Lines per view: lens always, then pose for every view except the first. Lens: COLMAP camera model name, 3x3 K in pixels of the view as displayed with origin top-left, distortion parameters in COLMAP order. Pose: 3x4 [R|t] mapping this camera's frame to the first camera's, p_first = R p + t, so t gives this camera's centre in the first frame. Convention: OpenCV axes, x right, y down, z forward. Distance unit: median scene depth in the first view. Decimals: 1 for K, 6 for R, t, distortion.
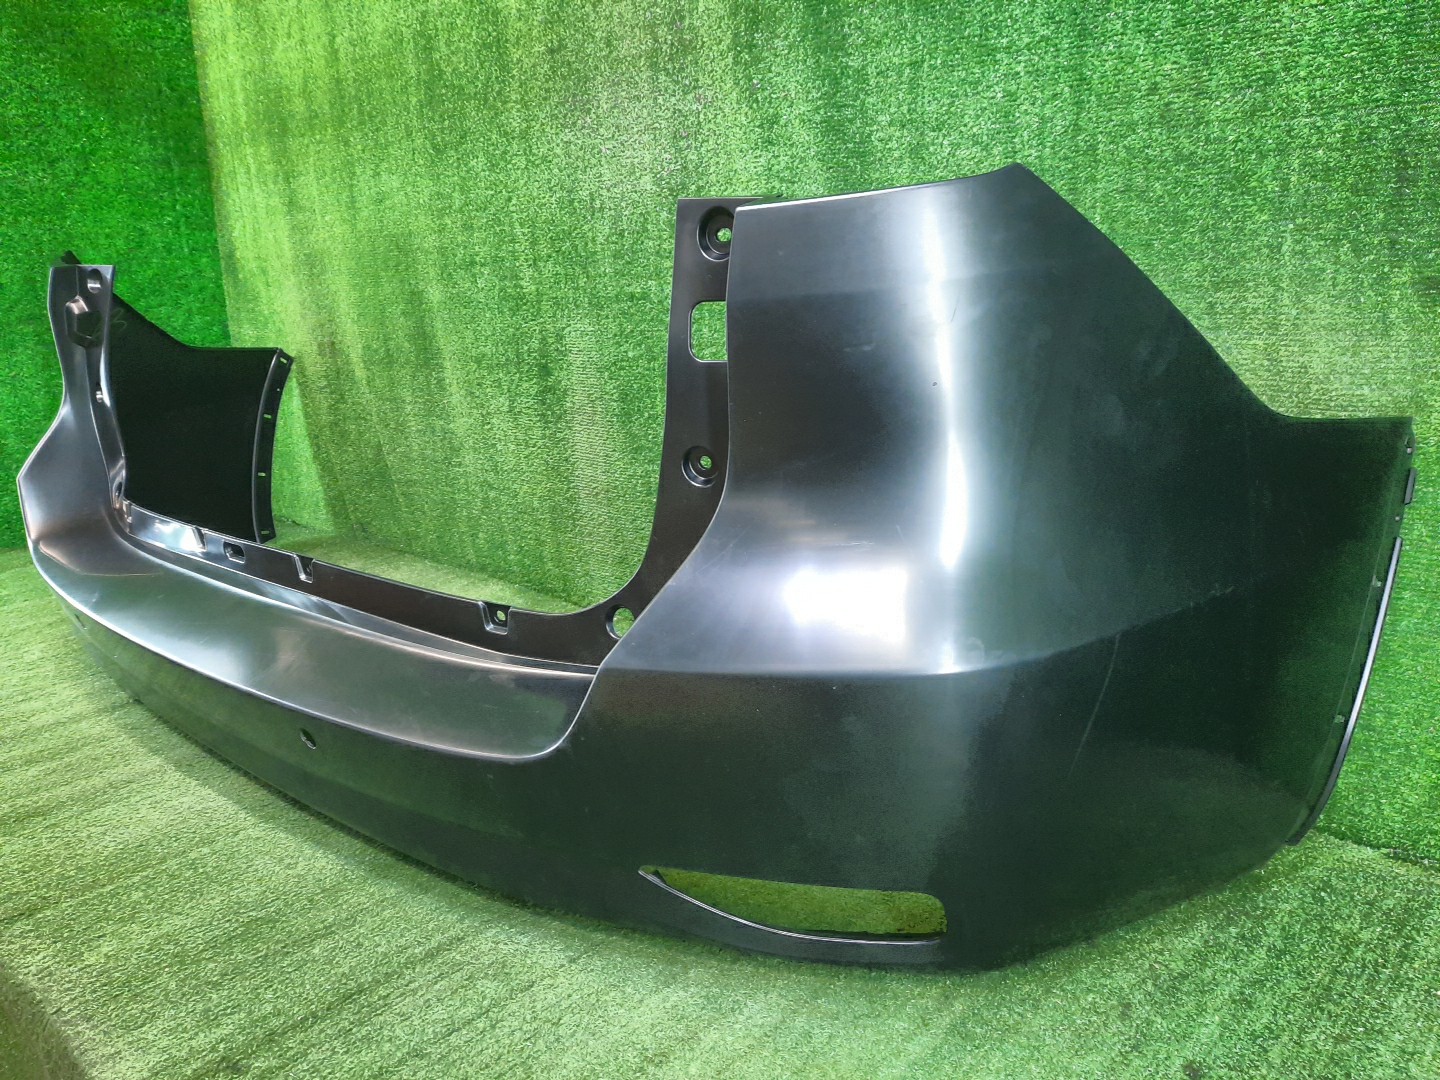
lens RADIAL K [[1046.7, 0, 723.6], [0, 1046.7, 566.0], [0, 0, 1]] dist [-0.029470, 0.016627]
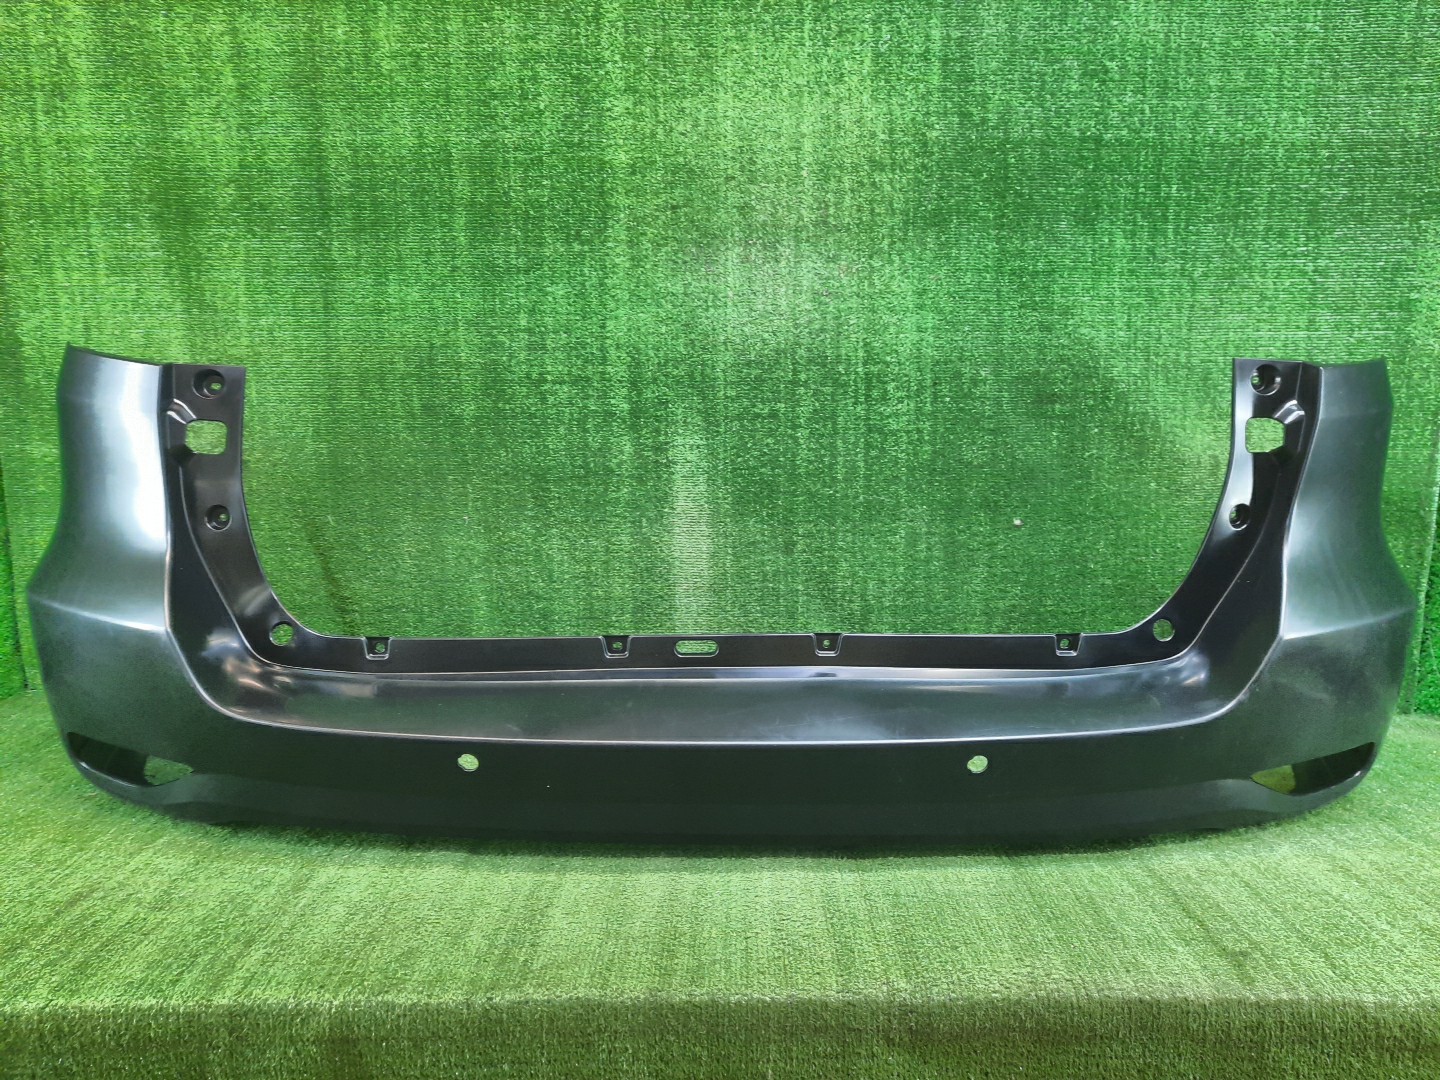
lens RADIAL K [[1046.7, 0, 702.6], [0, 1046.7, 539.5], [0, 0, 1]] dist [-0.029470, 0.016627]
pose [[0.746943, -0.062728, 0.661922, -1.030225], [0.154560, 0.984649, -0.081100, -0.035548], [-0.646674, 0.162884, 0.745172, 0.193577]]
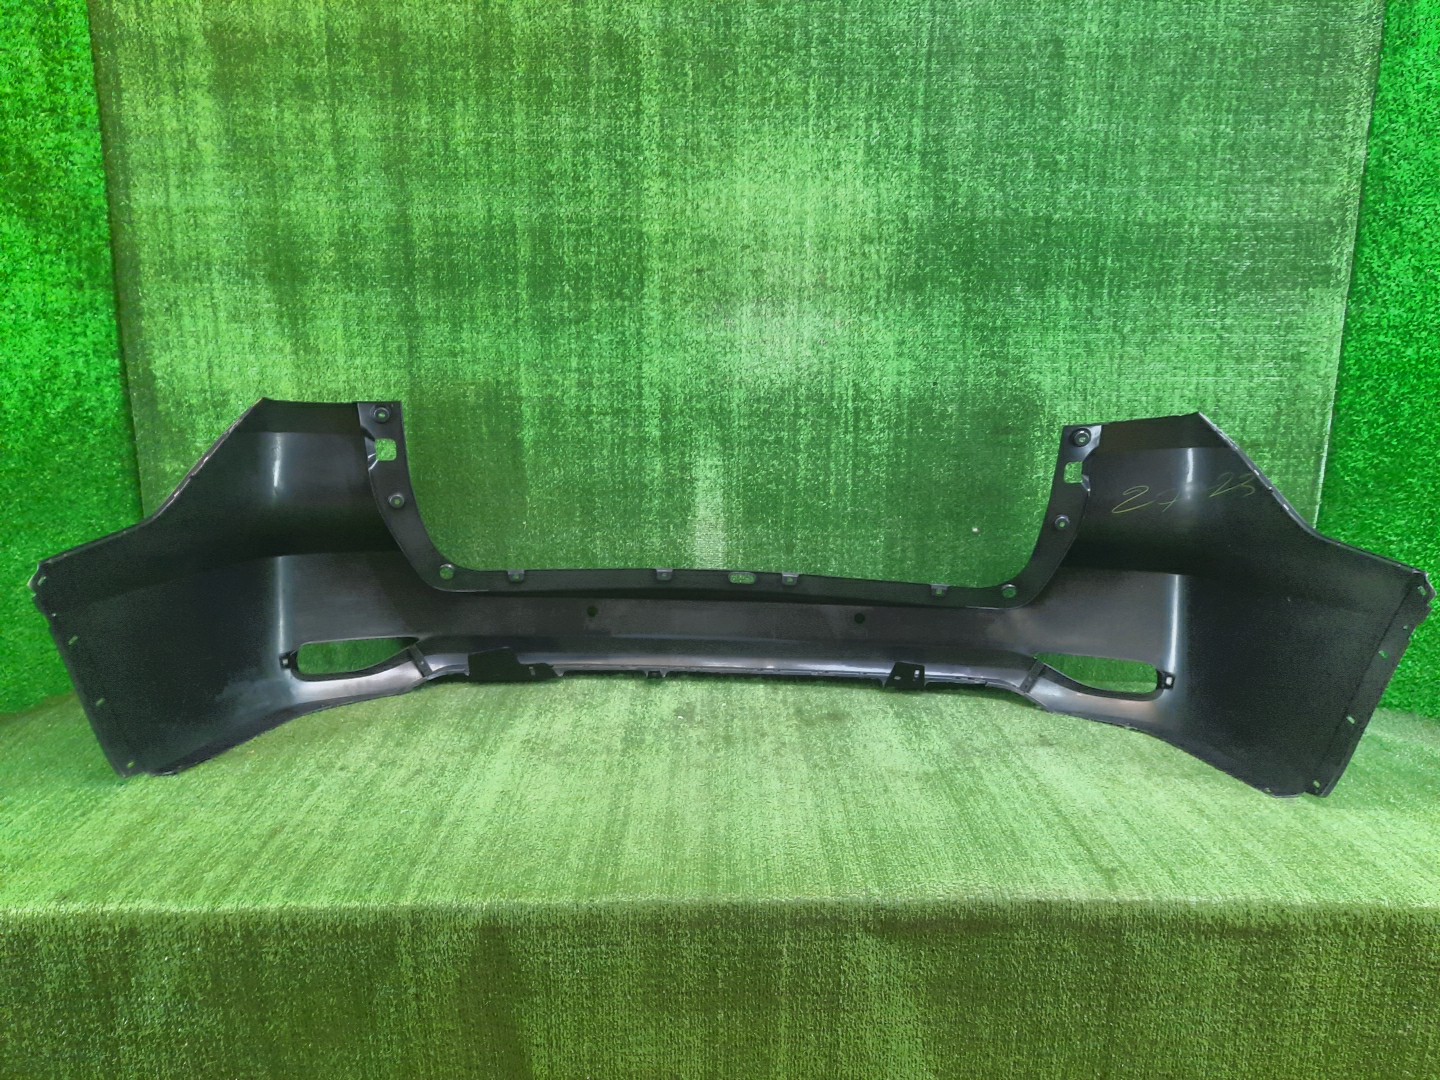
lens RADIAL K [[1046.7, 0, 706.8], [0, 1046.7, 536.8], [0, 0, 1]] dist [-0.029470, 0.016627]
pose [[0.732107, -0.096829, 0.674272, -1.260381], [0.148369, 0.988747, -0.019106, -0.123780], [-0.664835, 0.114029, 0.738236, -0.004446]]
